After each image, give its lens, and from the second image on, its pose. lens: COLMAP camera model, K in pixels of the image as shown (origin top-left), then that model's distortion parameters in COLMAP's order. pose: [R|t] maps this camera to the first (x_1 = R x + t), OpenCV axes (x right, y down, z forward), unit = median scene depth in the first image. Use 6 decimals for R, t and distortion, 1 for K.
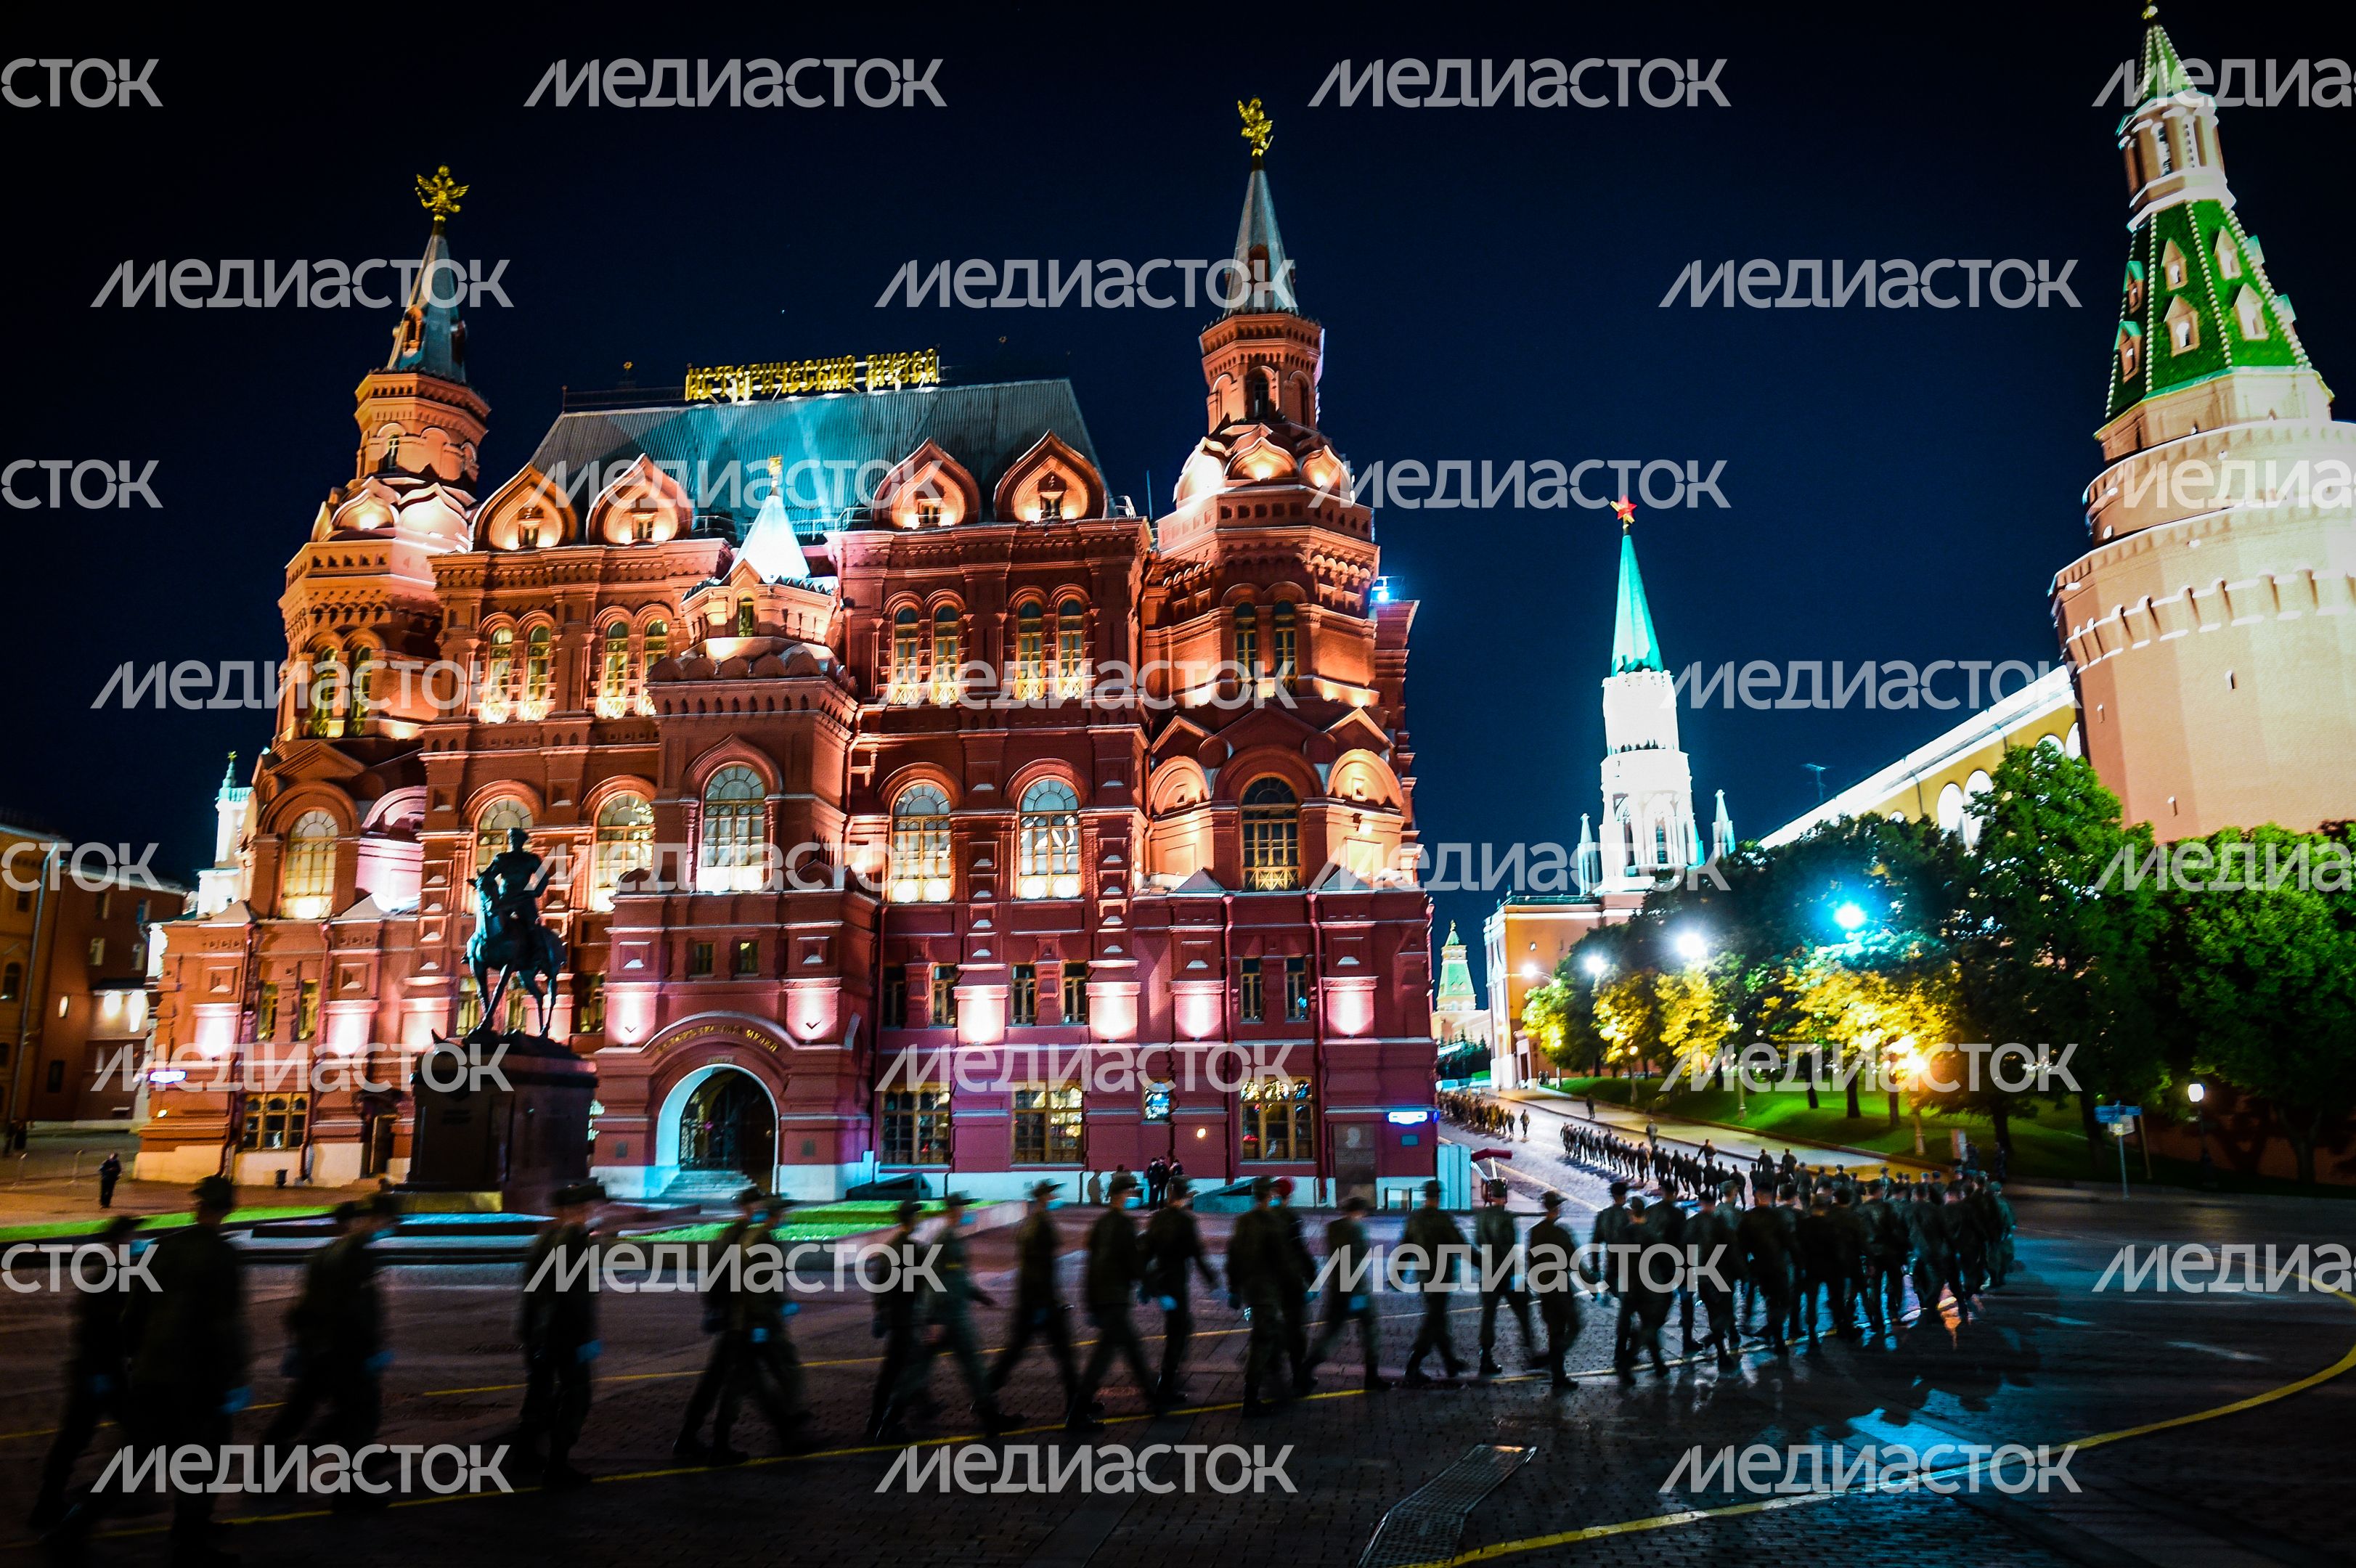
lens RADIAL K [[1627.2, 0, 1162.1], [0, 1627.2, 776.0], [0, 0, 1]] dist [0.008124, -0.007388]
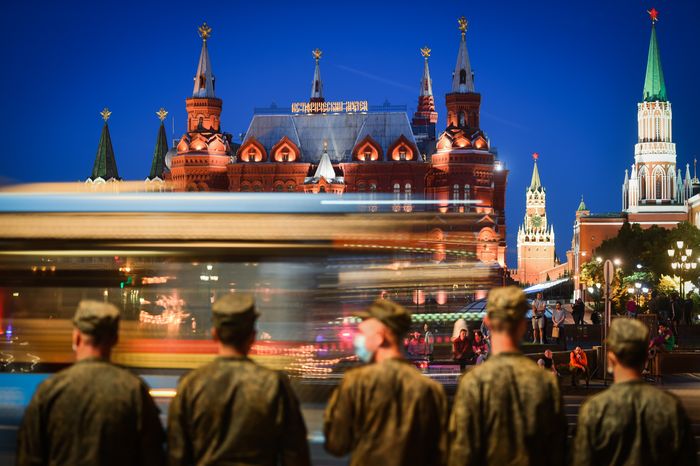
lens RADIAL K [[1513.7, 0, 352.3], [0, 1513.7, 237.5], [0, 0, 1]] dist [0.006698, 0.000000]
pose [[0.999467, 0.016946, -0.027895, -0.080436], [-0.011992, 0.985534, 0.169055, -0.536543], [0.030356, -0.168630, 0.985212, -2.249441]]
